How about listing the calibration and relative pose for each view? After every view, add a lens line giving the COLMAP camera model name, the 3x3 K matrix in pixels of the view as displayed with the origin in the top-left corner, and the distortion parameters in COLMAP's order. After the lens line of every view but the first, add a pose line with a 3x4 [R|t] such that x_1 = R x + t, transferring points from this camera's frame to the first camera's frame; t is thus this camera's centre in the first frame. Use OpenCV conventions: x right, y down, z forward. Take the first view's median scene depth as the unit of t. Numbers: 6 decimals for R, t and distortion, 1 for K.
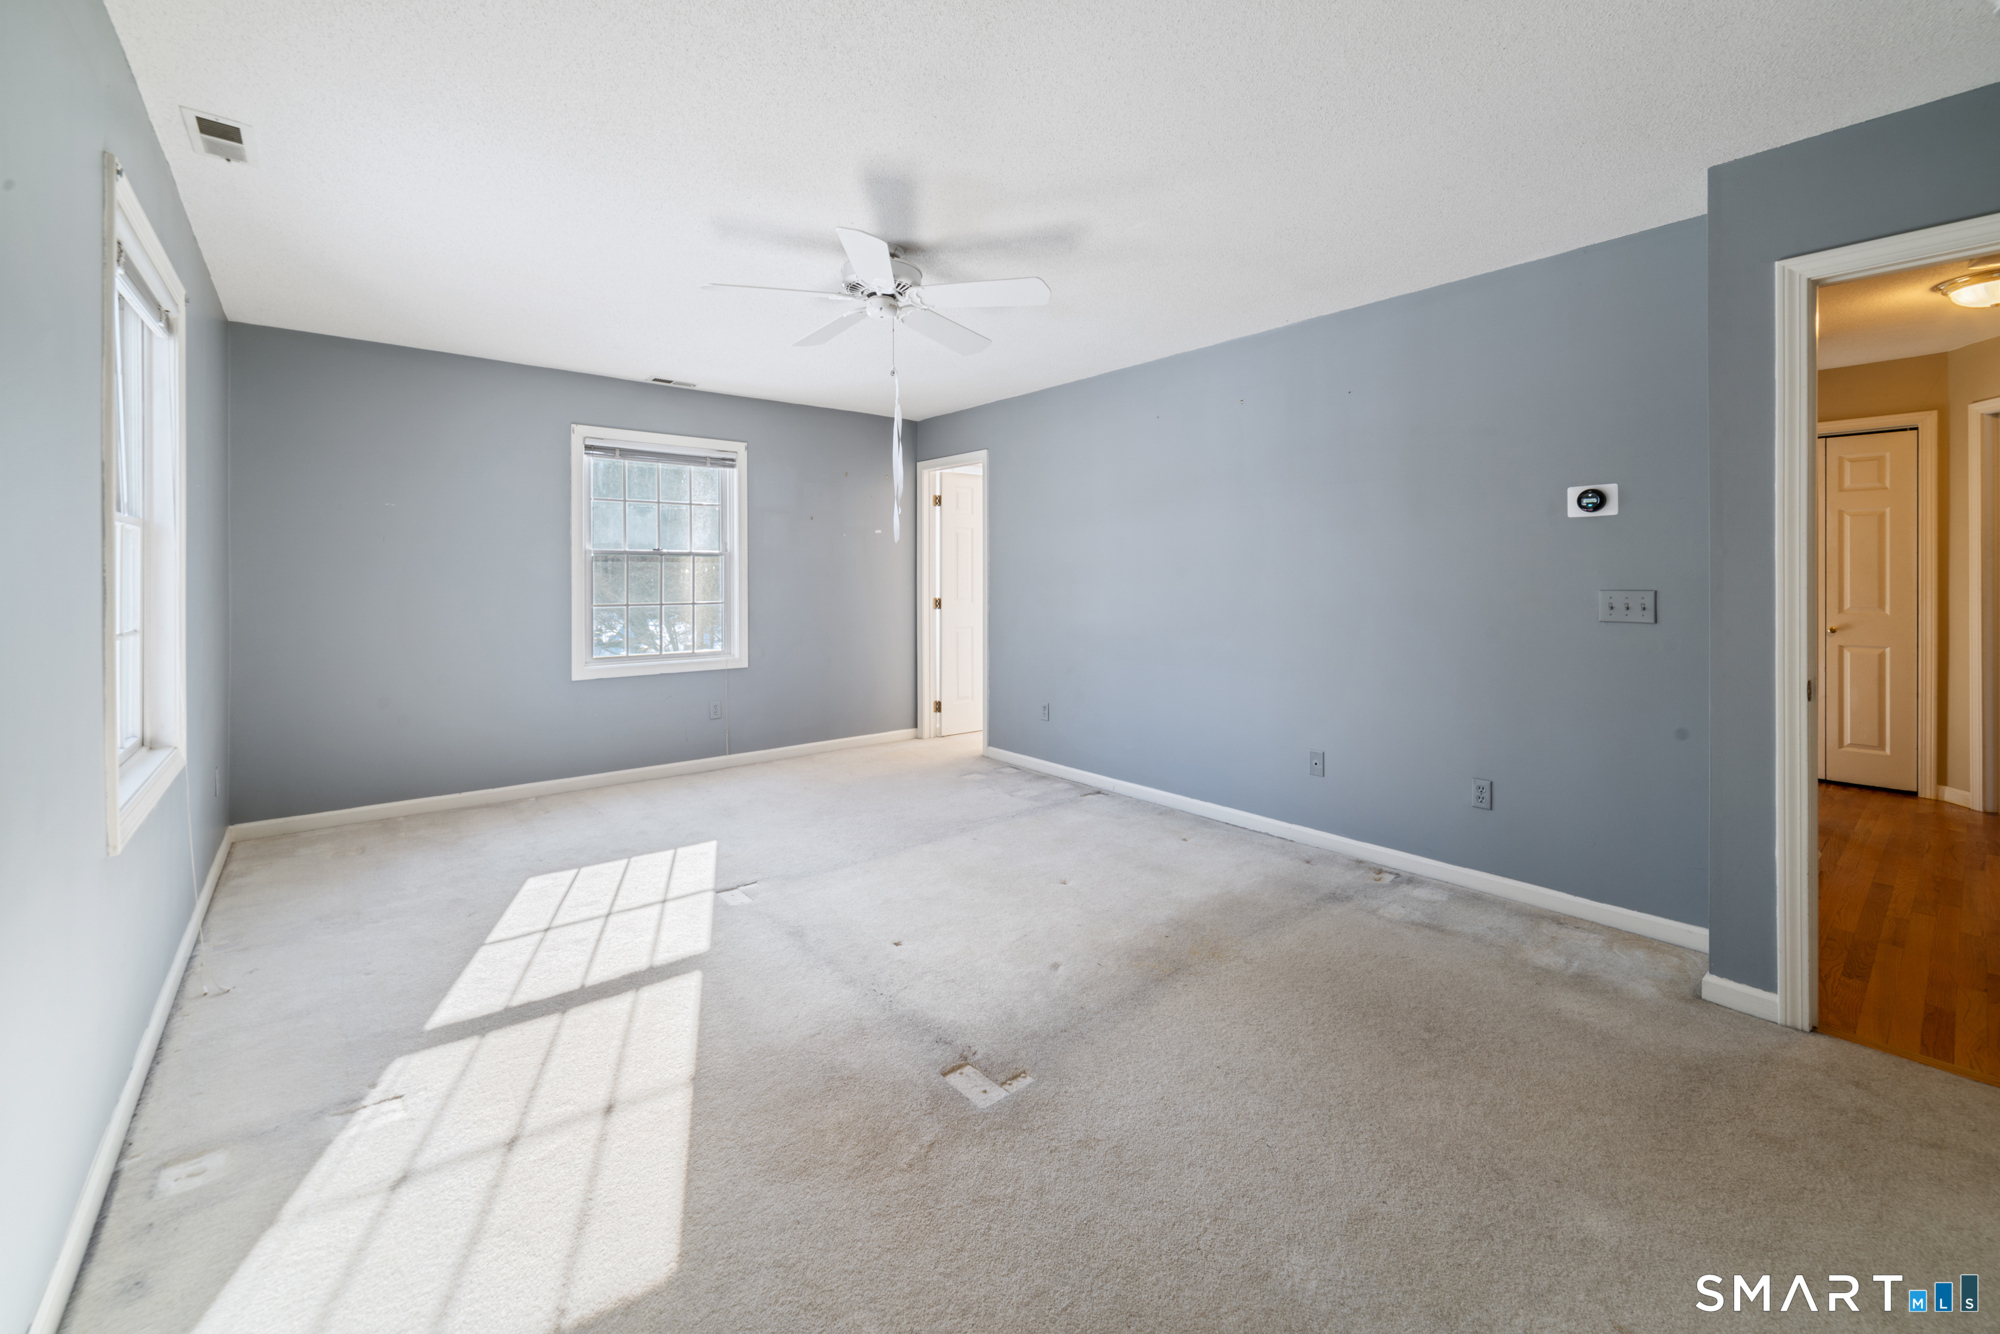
lens RADIAL K [[814.3, 0, 998.7], [0, 814.3, 577.0], [0, 0, 1]] dist [-0.019306, 0.000005]
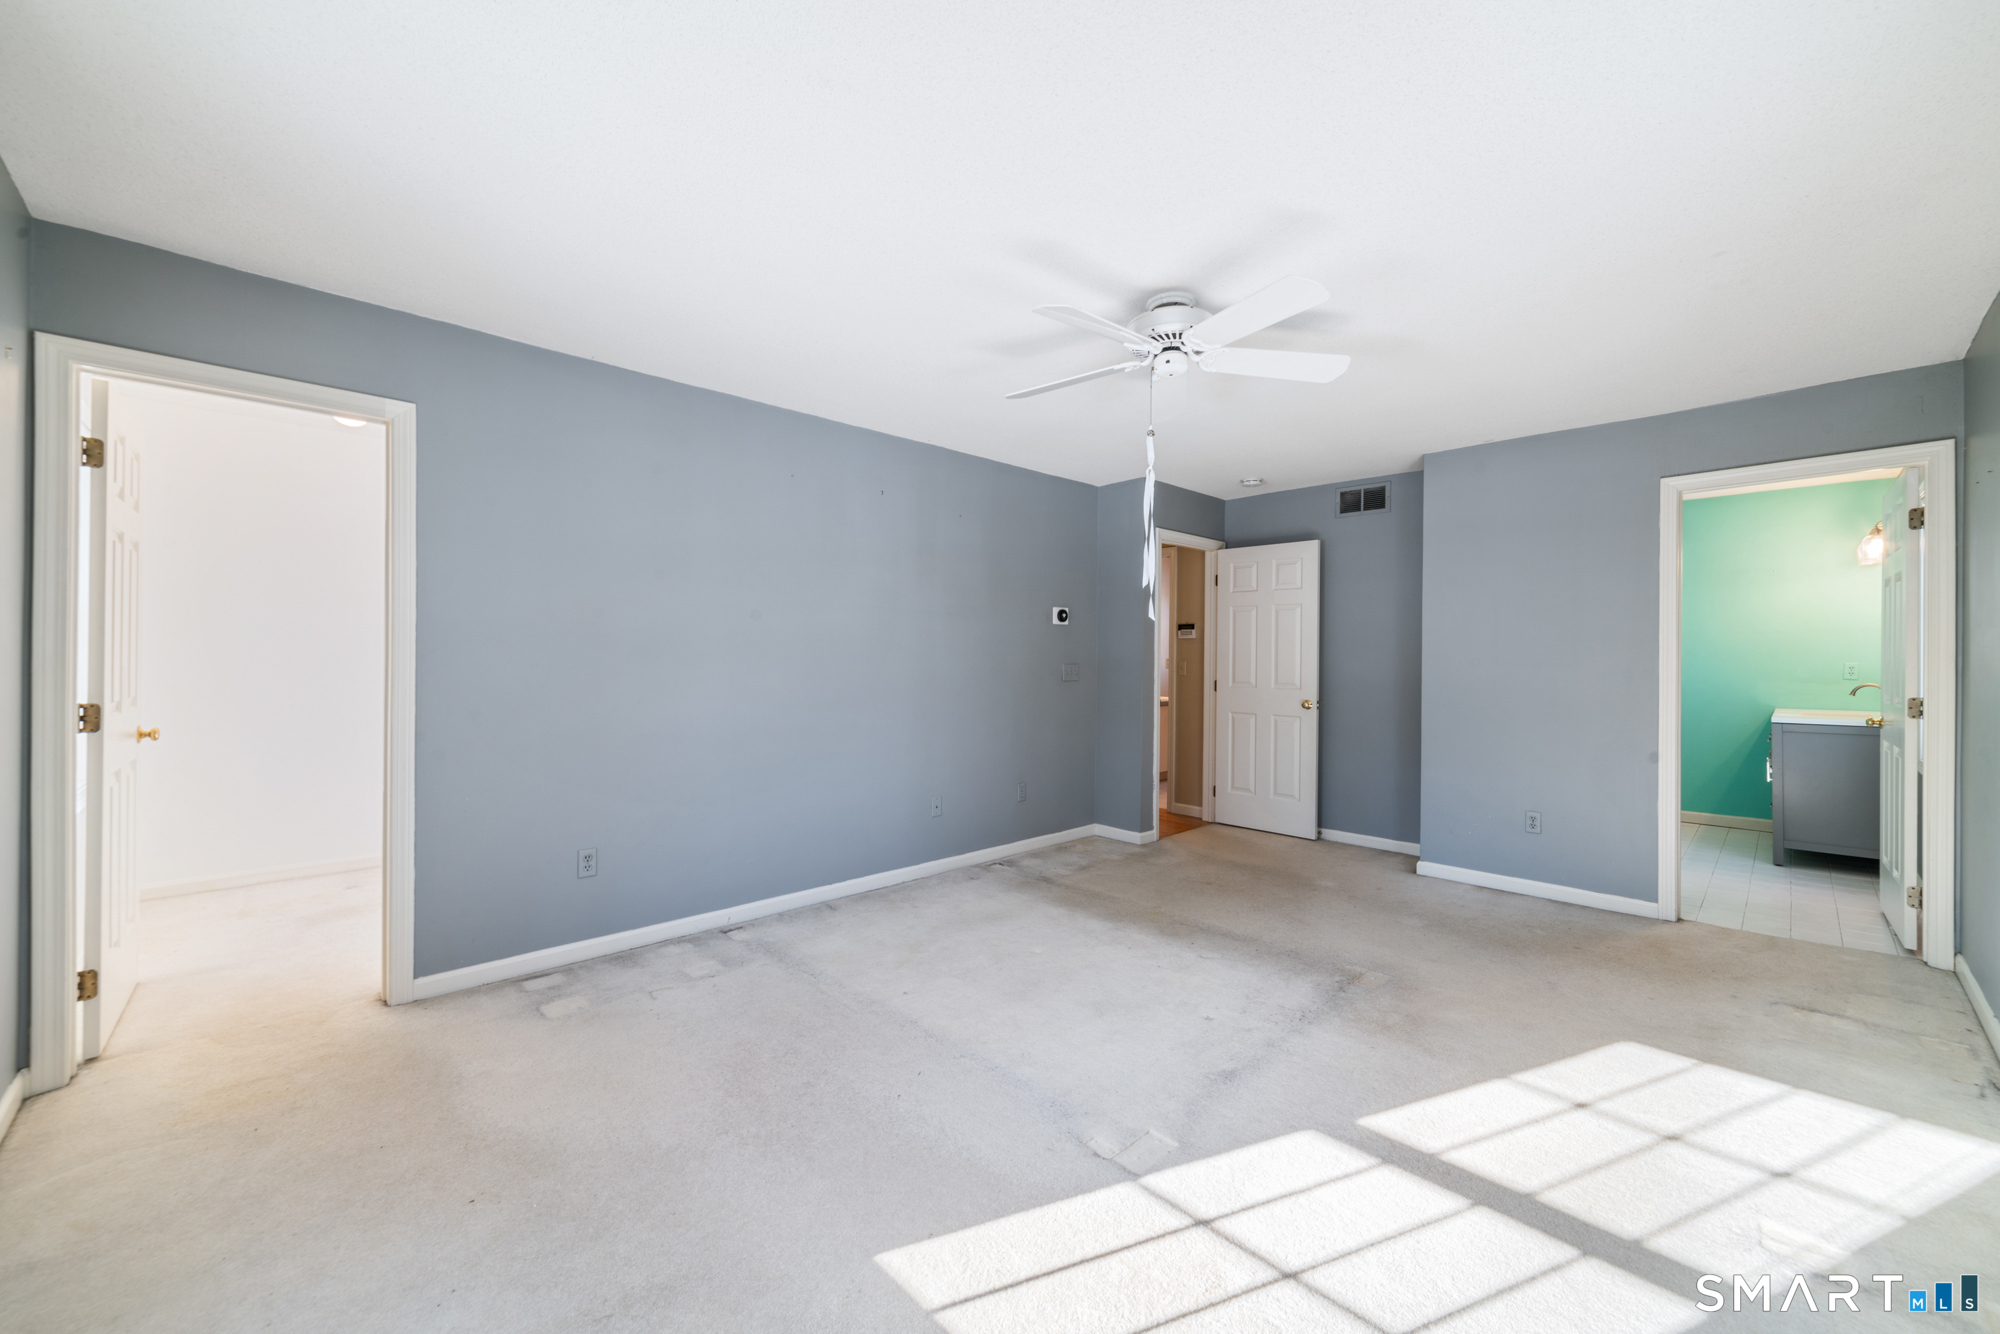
lens RADIAL K [[780.0, 0, 995.8], [0, 780.0, 653.6], [0, 0, 1]] dist [0.001122, 0.000490]
pose [[-0.082843, 0.006498, 0.996541, -1.036079], [-0.005443, 0.999961, -0.006973, 0.005213], [-0.996548, -0.006002, -0.082805, 1.297232]]
